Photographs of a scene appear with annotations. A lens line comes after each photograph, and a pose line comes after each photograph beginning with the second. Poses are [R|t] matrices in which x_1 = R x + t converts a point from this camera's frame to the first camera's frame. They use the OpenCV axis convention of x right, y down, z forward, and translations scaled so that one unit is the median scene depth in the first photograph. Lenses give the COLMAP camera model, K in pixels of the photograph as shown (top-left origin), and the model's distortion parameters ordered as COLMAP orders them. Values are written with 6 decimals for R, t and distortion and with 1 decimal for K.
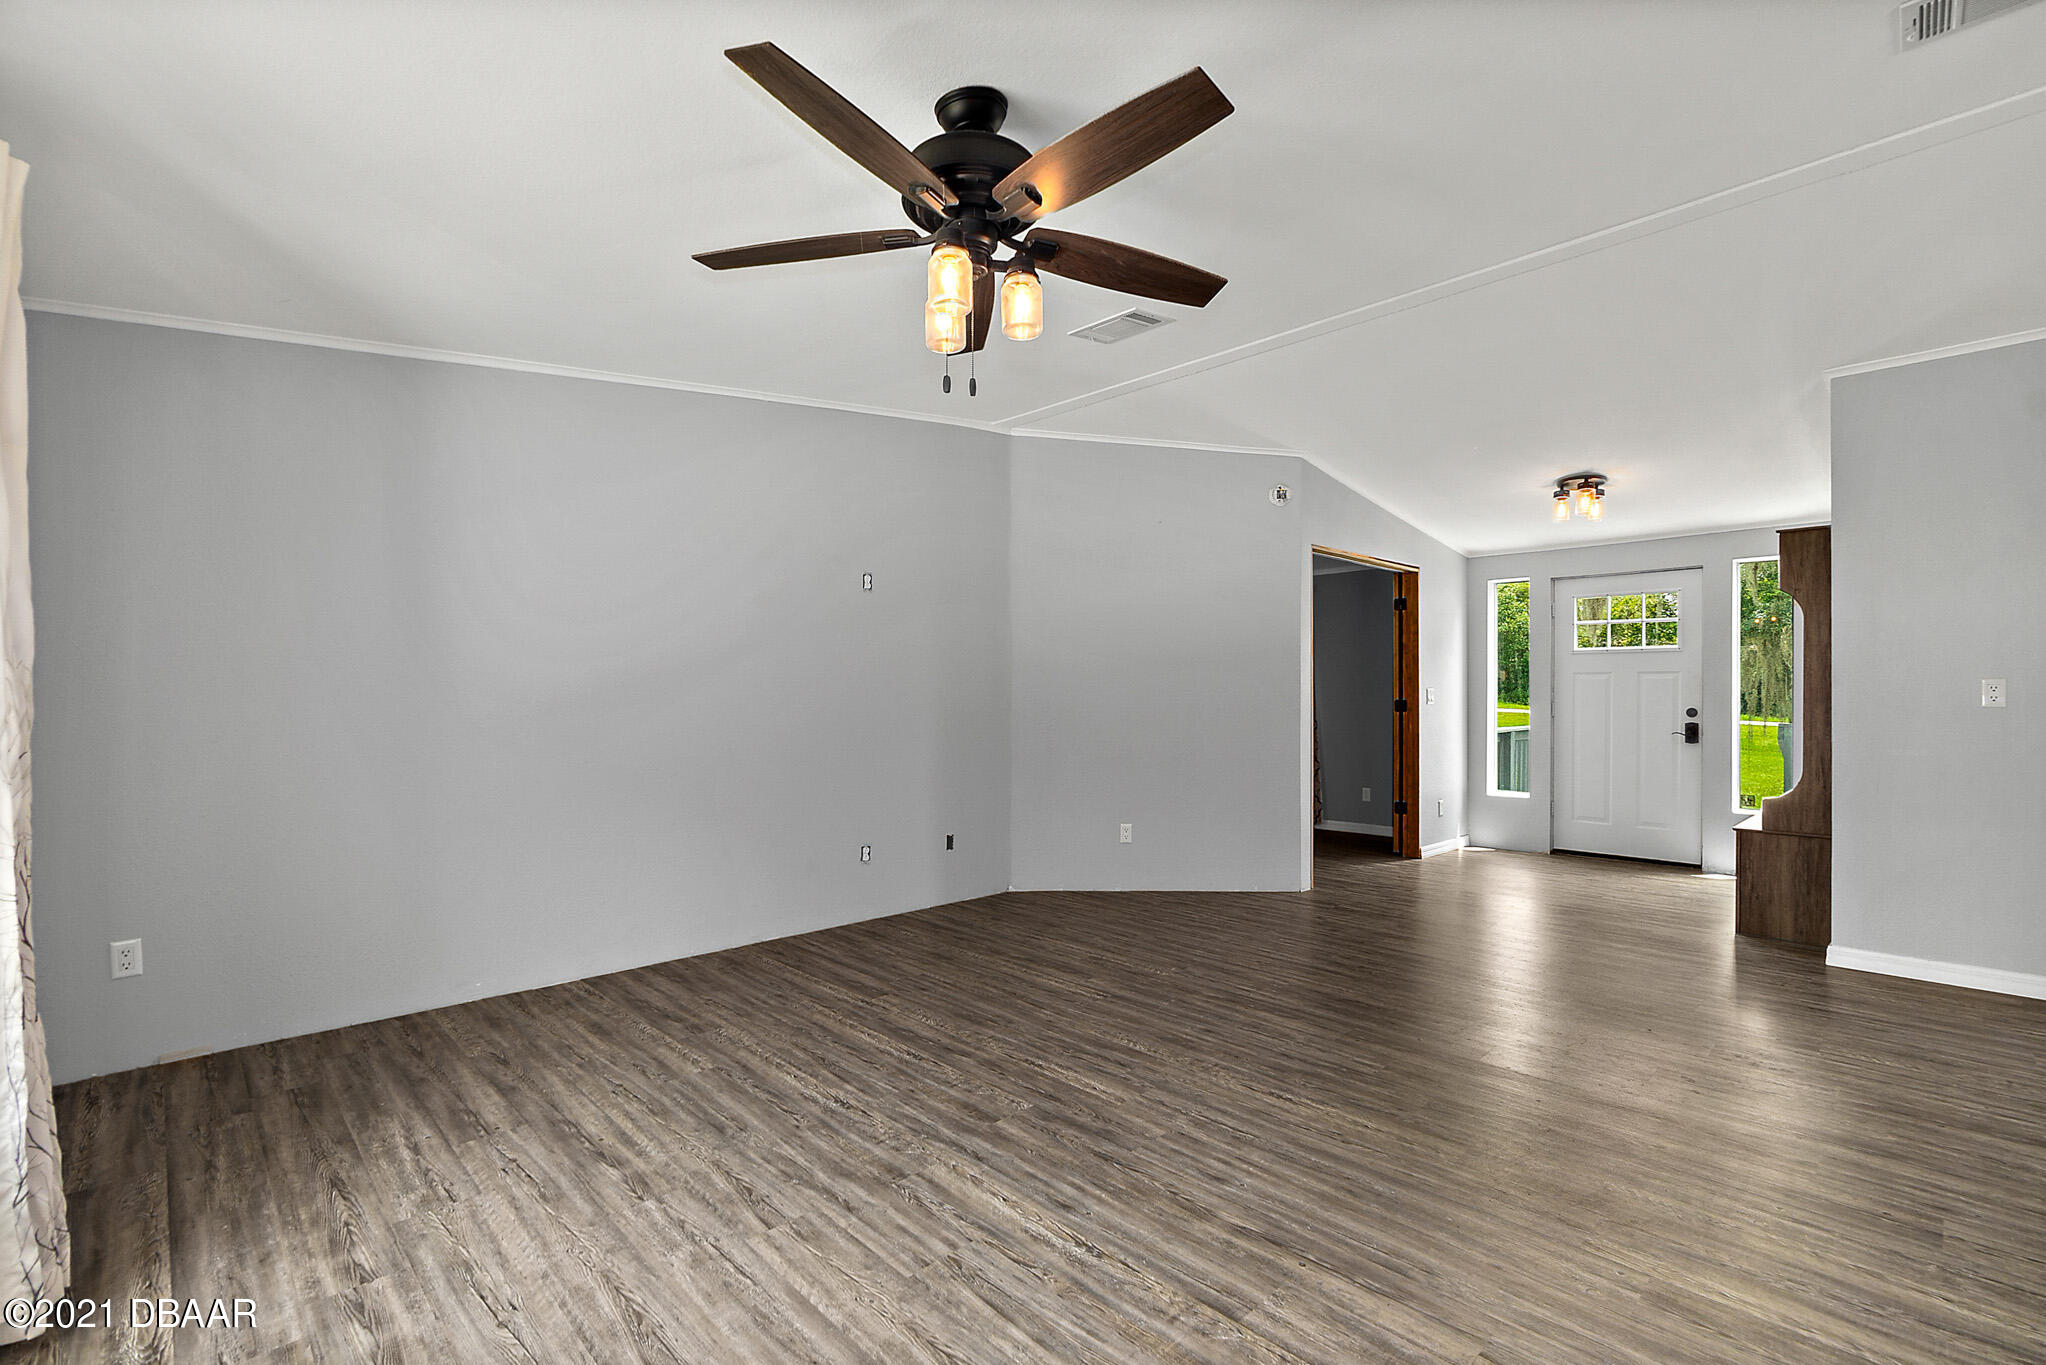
lens RADIAL K [[891.8, 0, 1015.4], [0, 891.8, 693.9], [0, 0, 1]] dist [-0.004750, 0.000829]
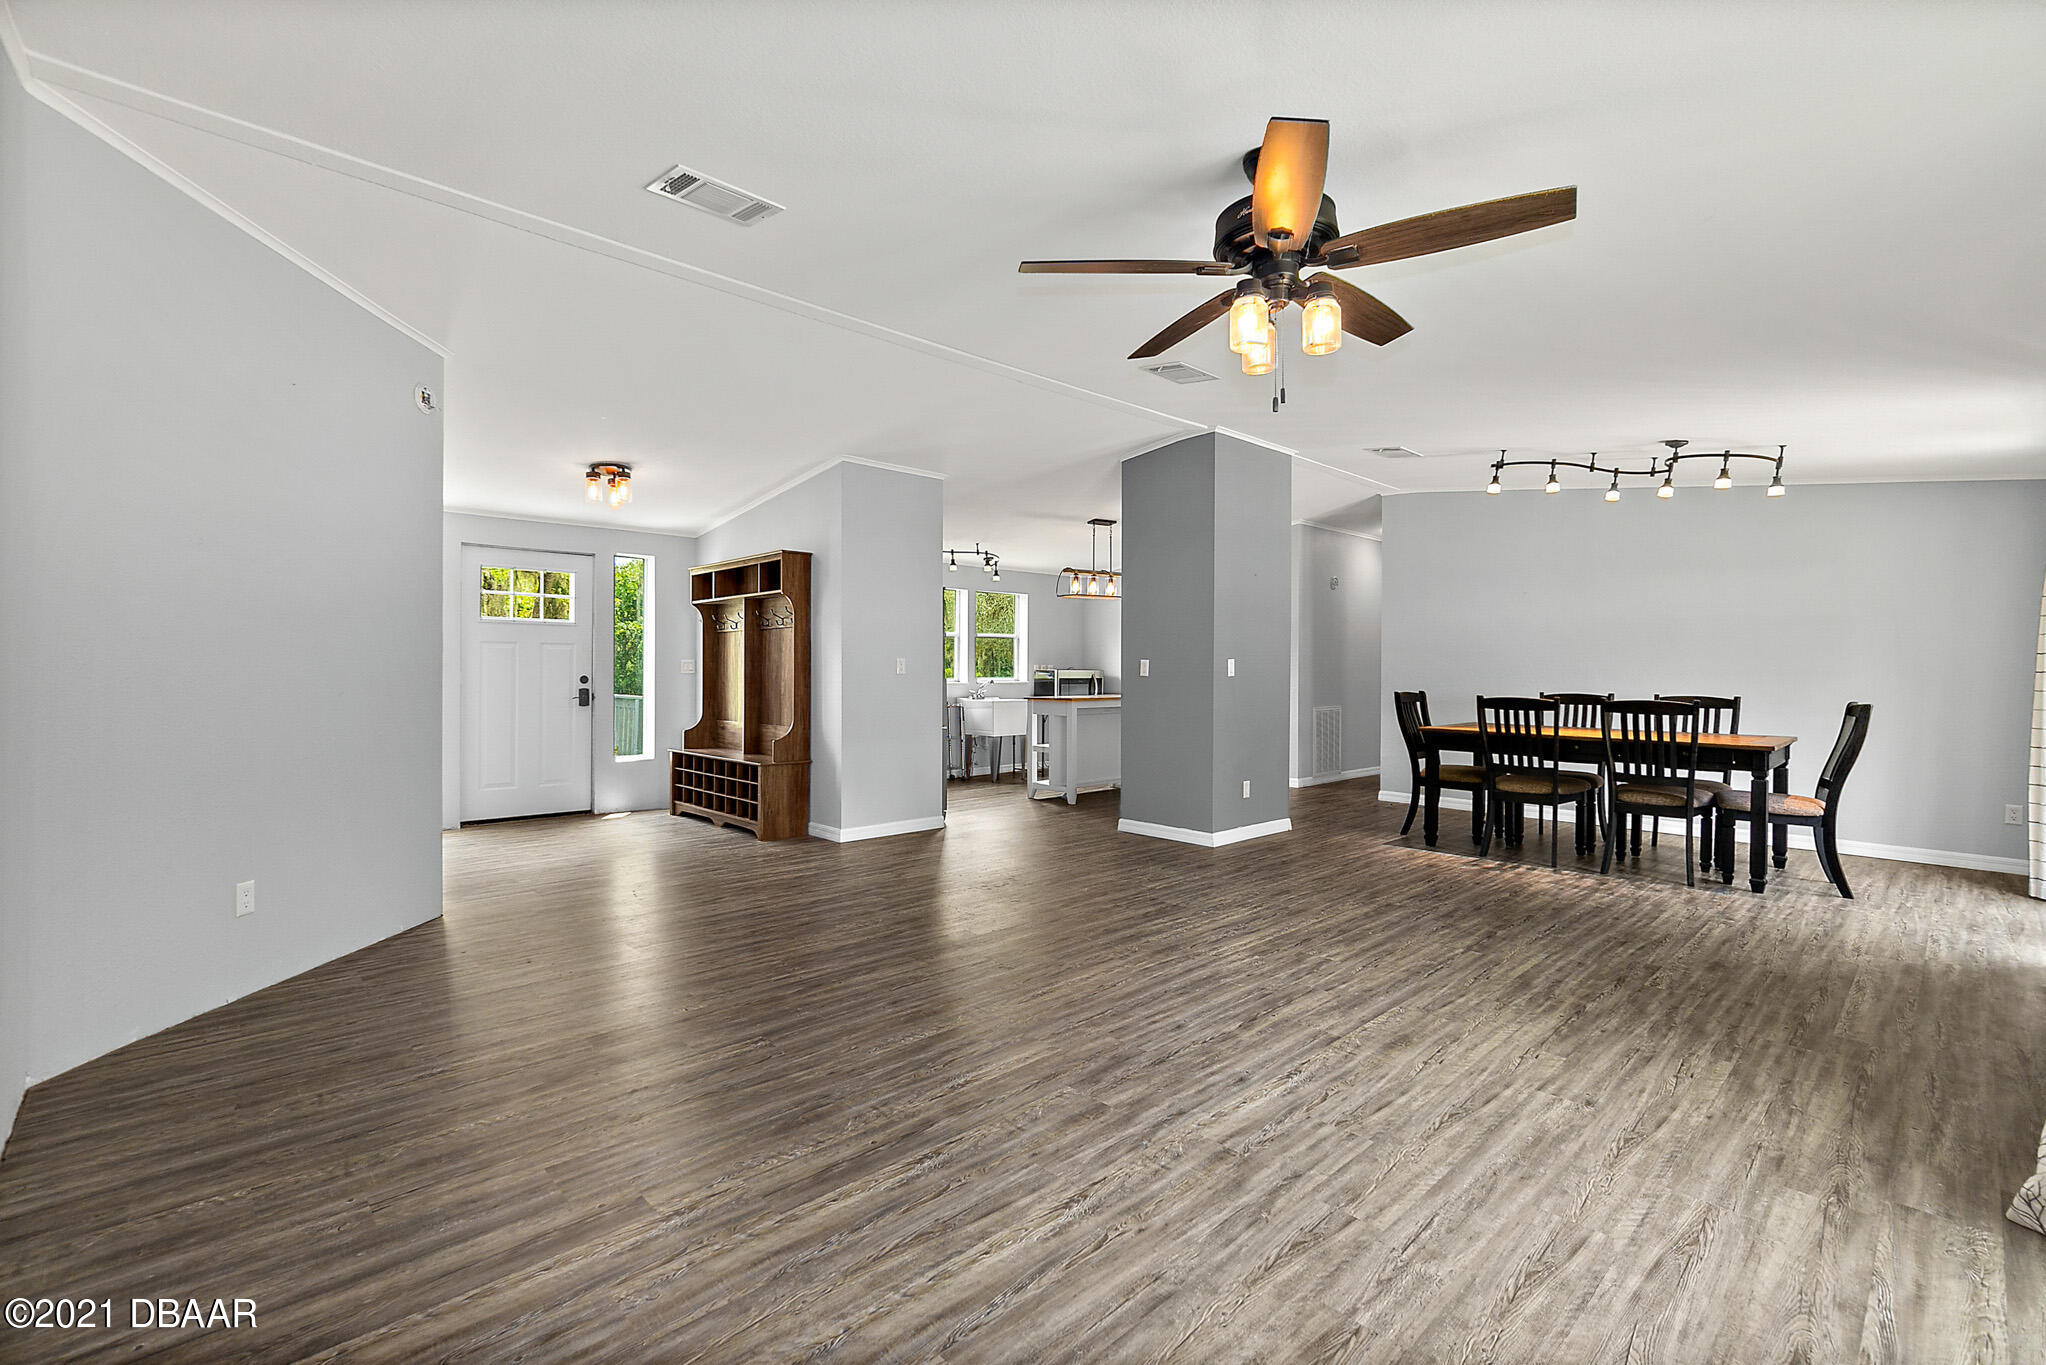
lens RADIAL K [[891.8, 0, 1009.6], [0, 891.8, 674.3], [0, 0, 1]] dist [-0.004750, 0.000829]
pose [[0.025525, -0.007287, 0.999648, -0.969217], [-0.011116, 0.999910, 0.007573, -0.002728], [-0.999612, -0.011305, 0.025441, 1.045842]]
